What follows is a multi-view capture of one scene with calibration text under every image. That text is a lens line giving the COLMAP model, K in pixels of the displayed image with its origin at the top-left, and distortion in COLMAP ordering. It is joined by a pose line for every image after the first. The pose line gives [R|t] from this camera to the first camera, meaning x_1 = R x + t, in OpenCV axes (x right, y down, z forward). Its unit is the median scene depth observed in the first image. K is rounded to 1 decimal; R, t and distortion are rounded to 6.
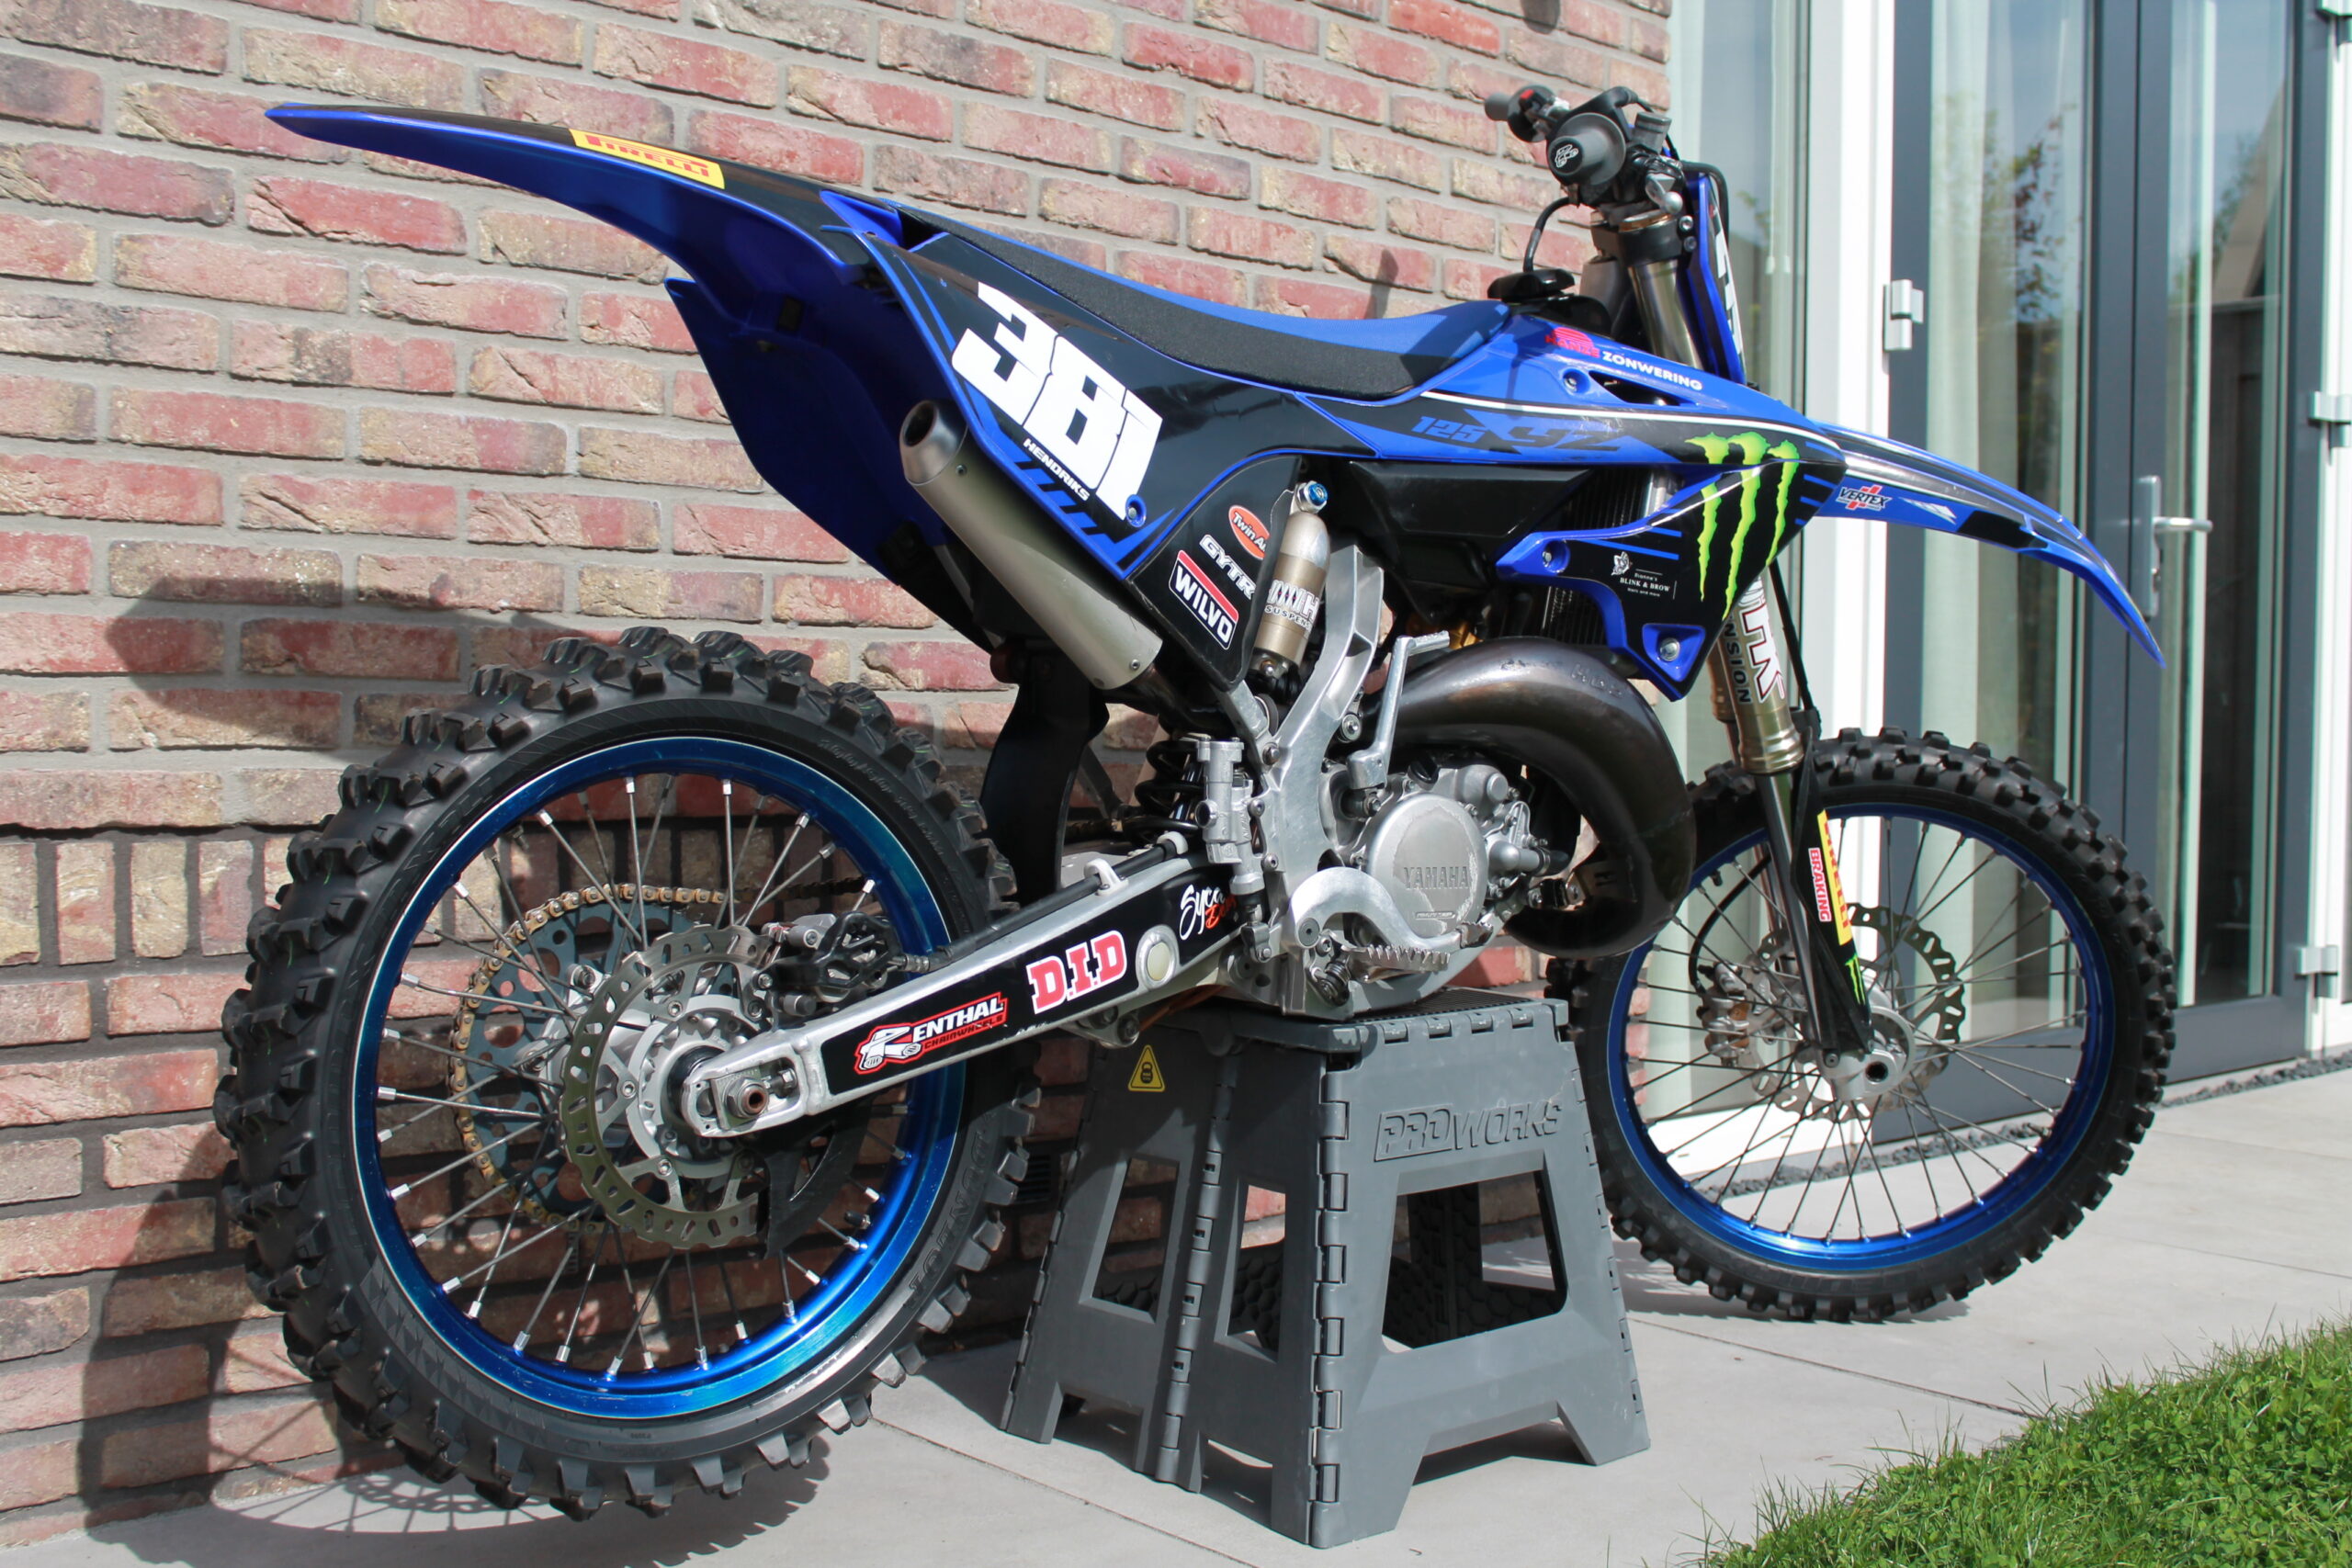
lens RADIAL K [[2580.5, 0, 1172.3], [0, 2580.5, 743.9], [0, 0, 1]] dist [-0.152870, 0.236373]
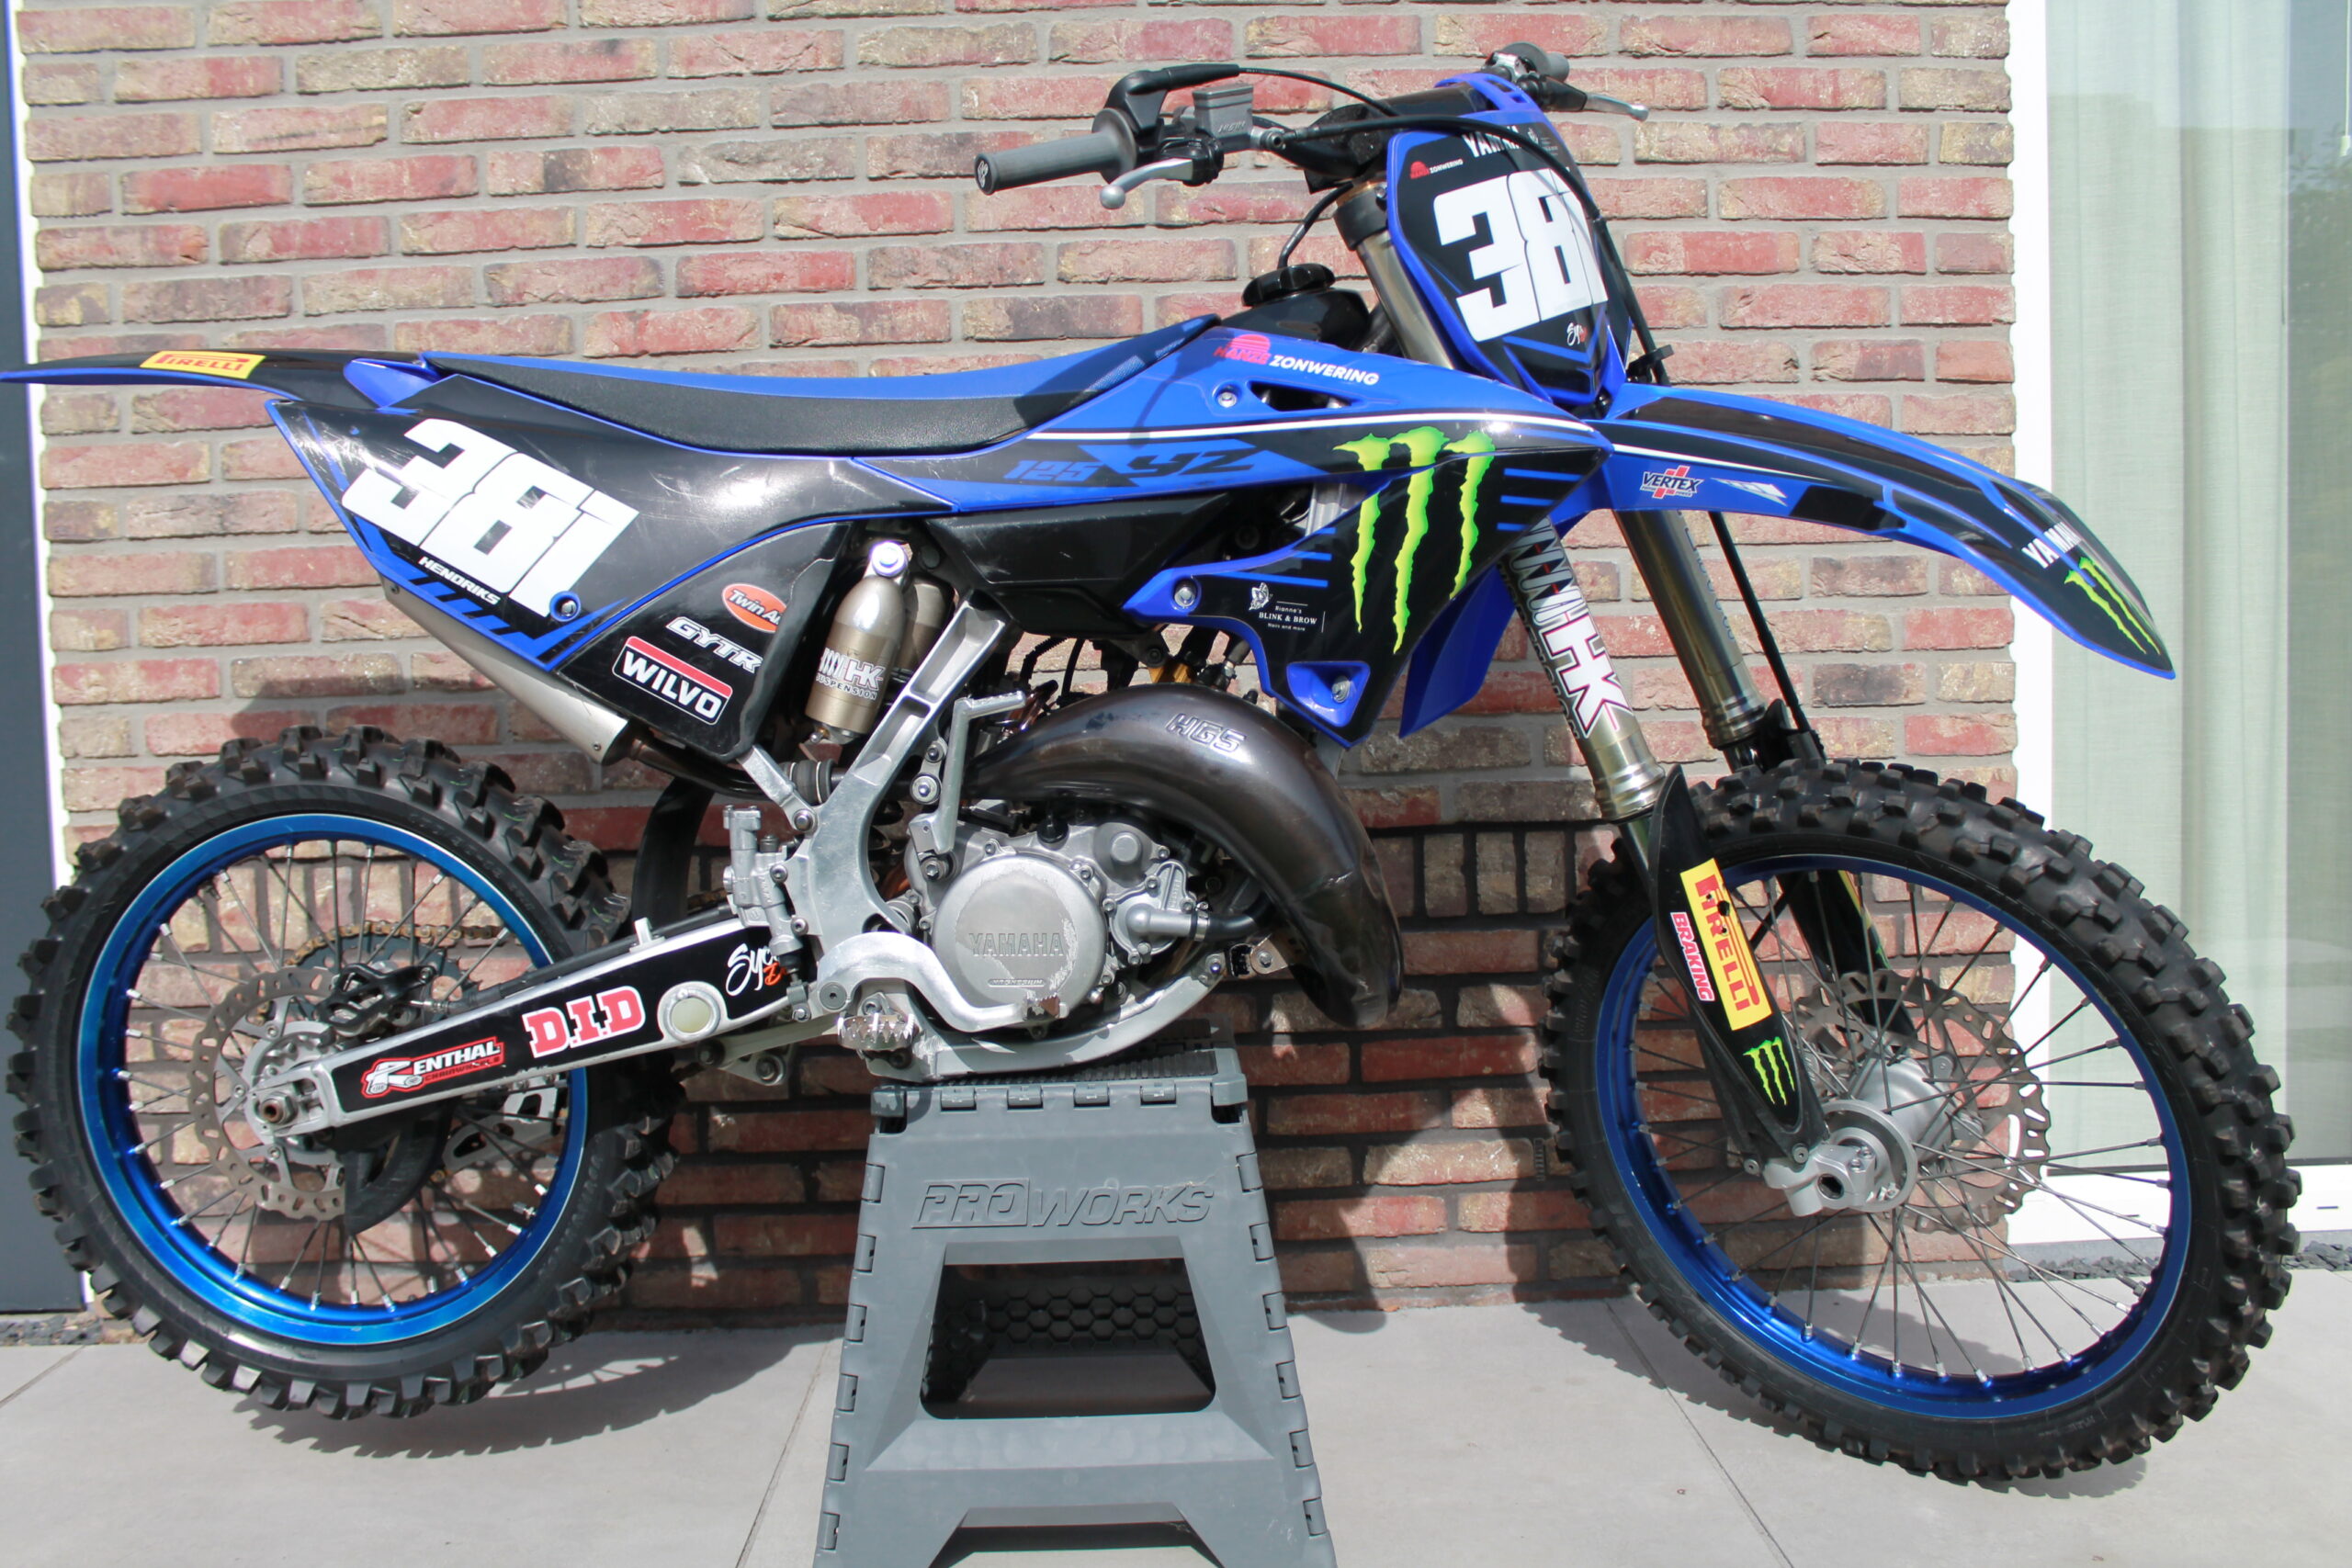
lens RADIAL K [[2008.3, 0, 1163.8], [0, 2008.3, 759.9], [0, 0, 1]] dist [-0.165724, 0.143273]
pose [[0.741398, 0.000654, -0.671065, 0.663674], [0.032983, 0.998755, 0.037414, -0.044276], [0.670255, -0.049872, 0.740453, 0.500676]]
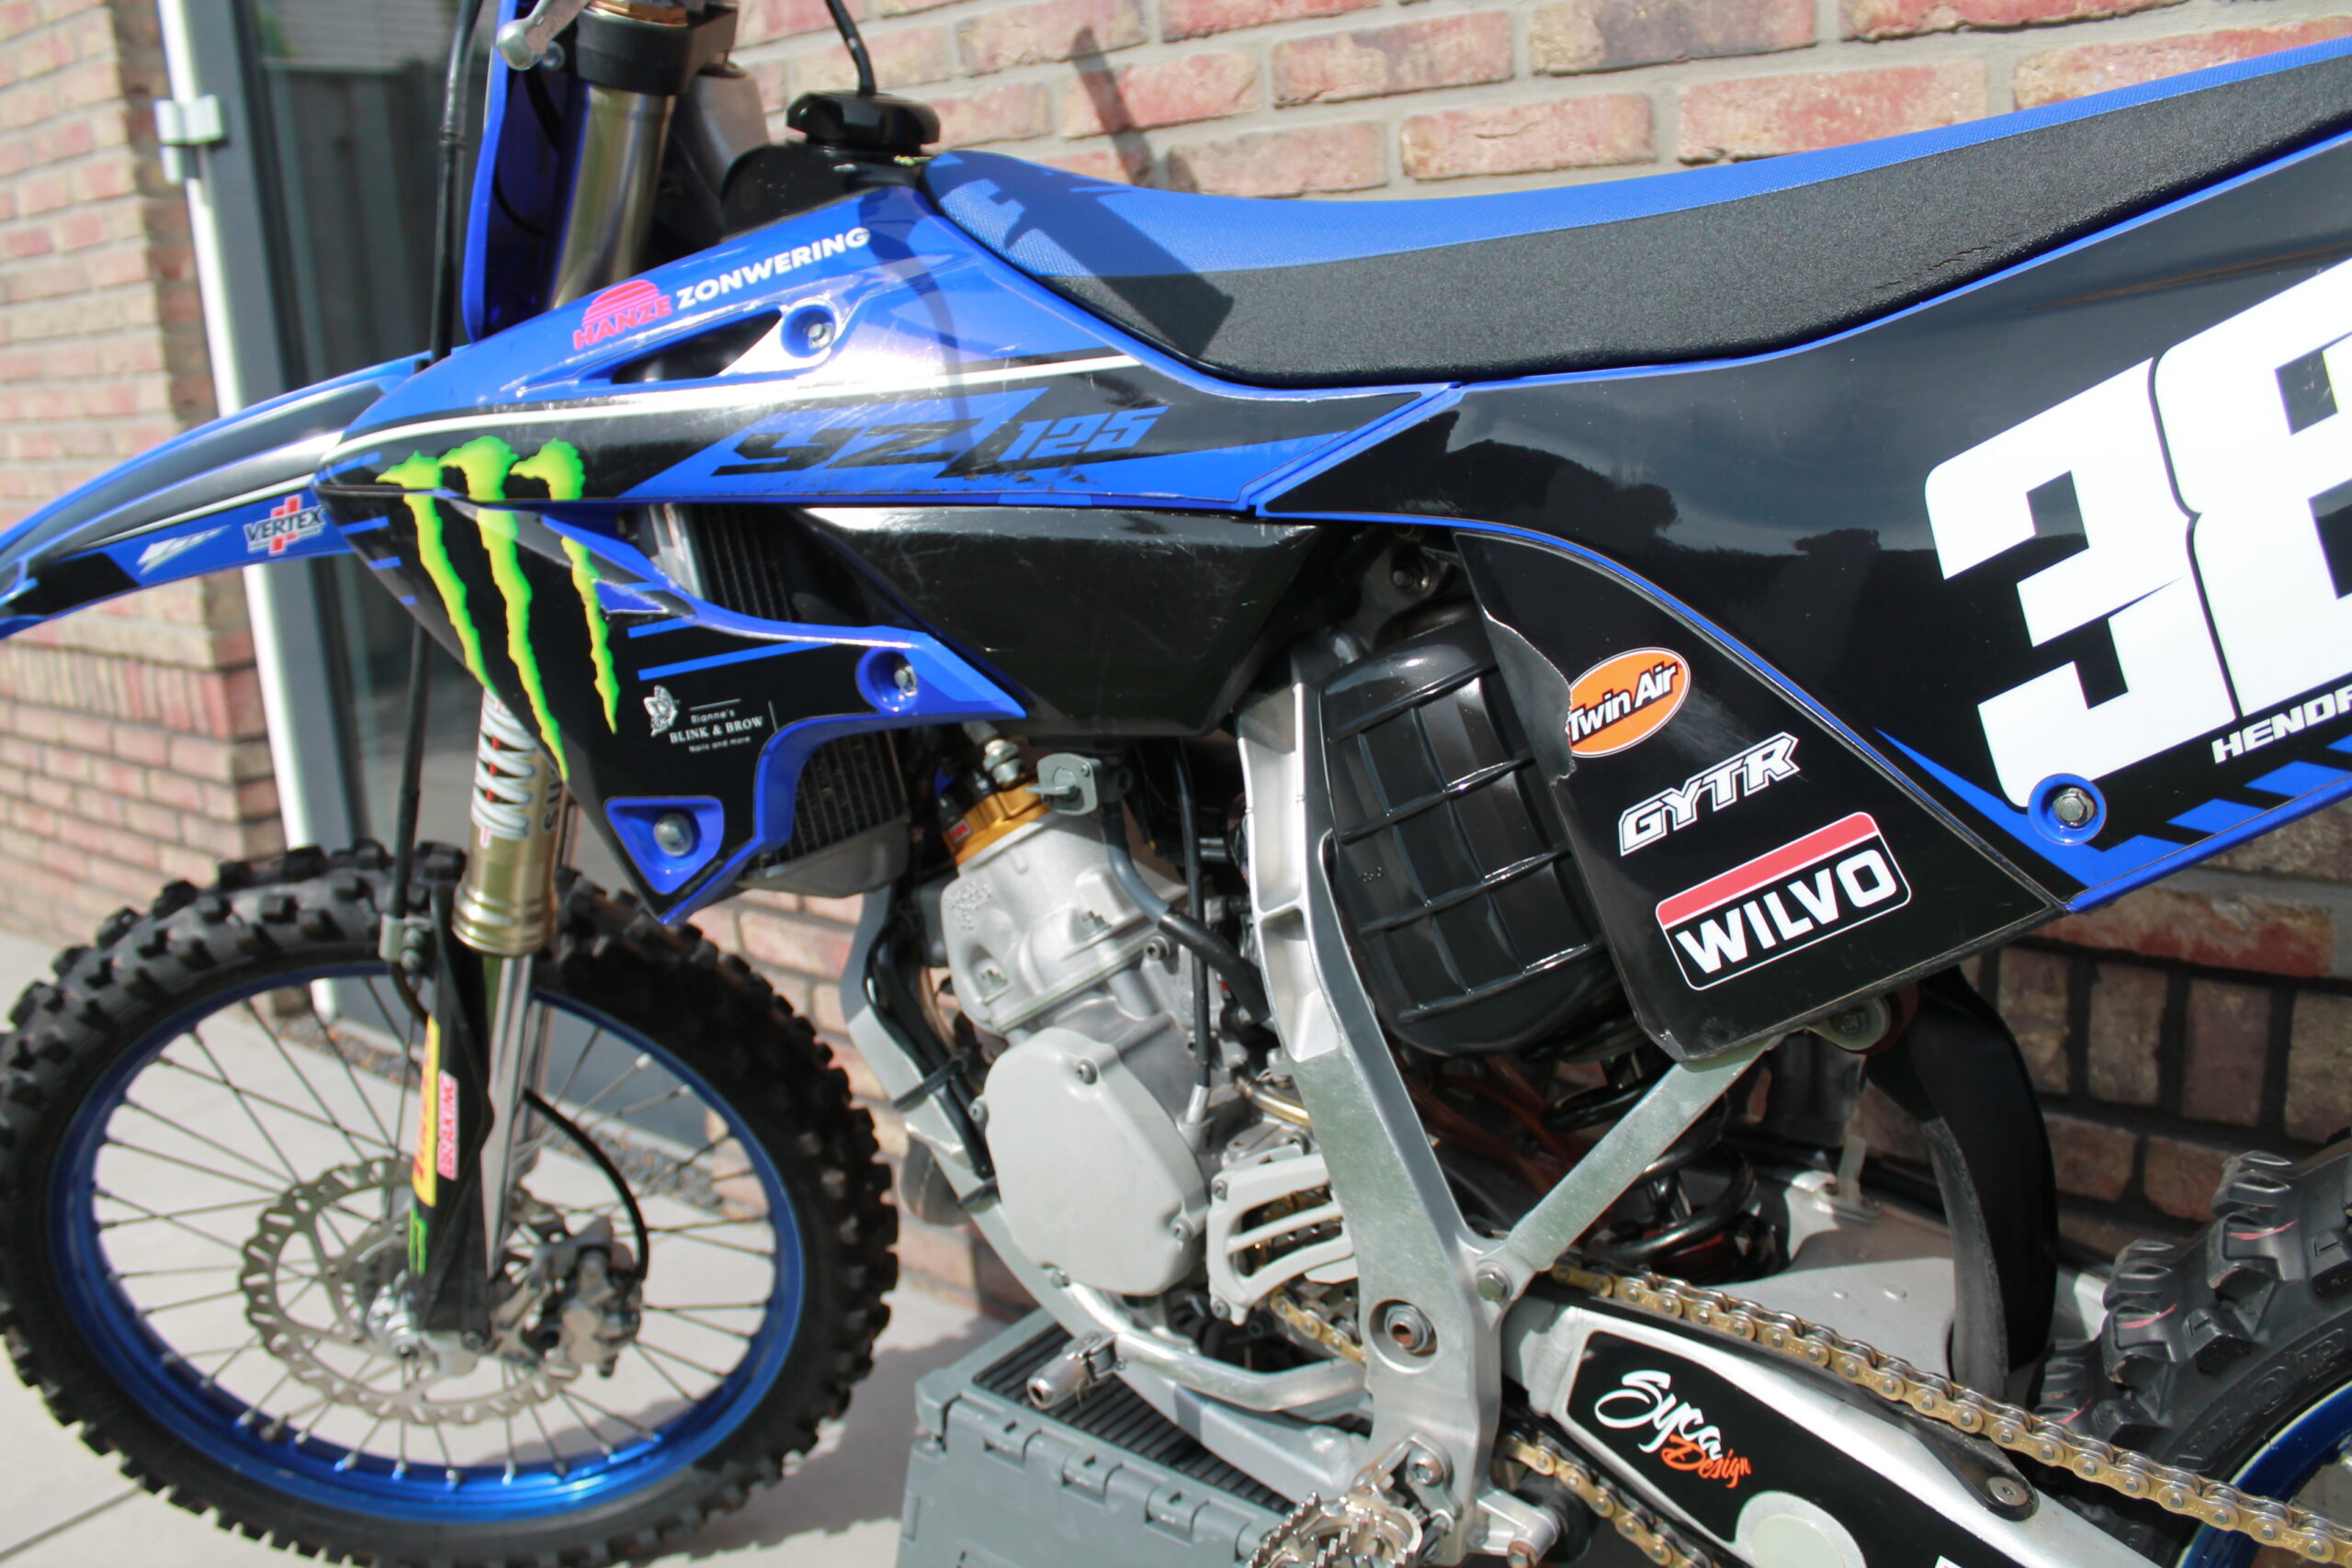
lens RADIAL K [[1963.7, 0, 1172.9], [0, 1963.7, 782.8], [0, 0, 1]] dist [-0.163996, 0.134521]
pose [[0.138096, 0.208527, -0.968218, 0.510616], [0.047390, 0.975073, 0.216762, -0.144859], [0.989284, -0.075818, 0.124771, 0.998789]]
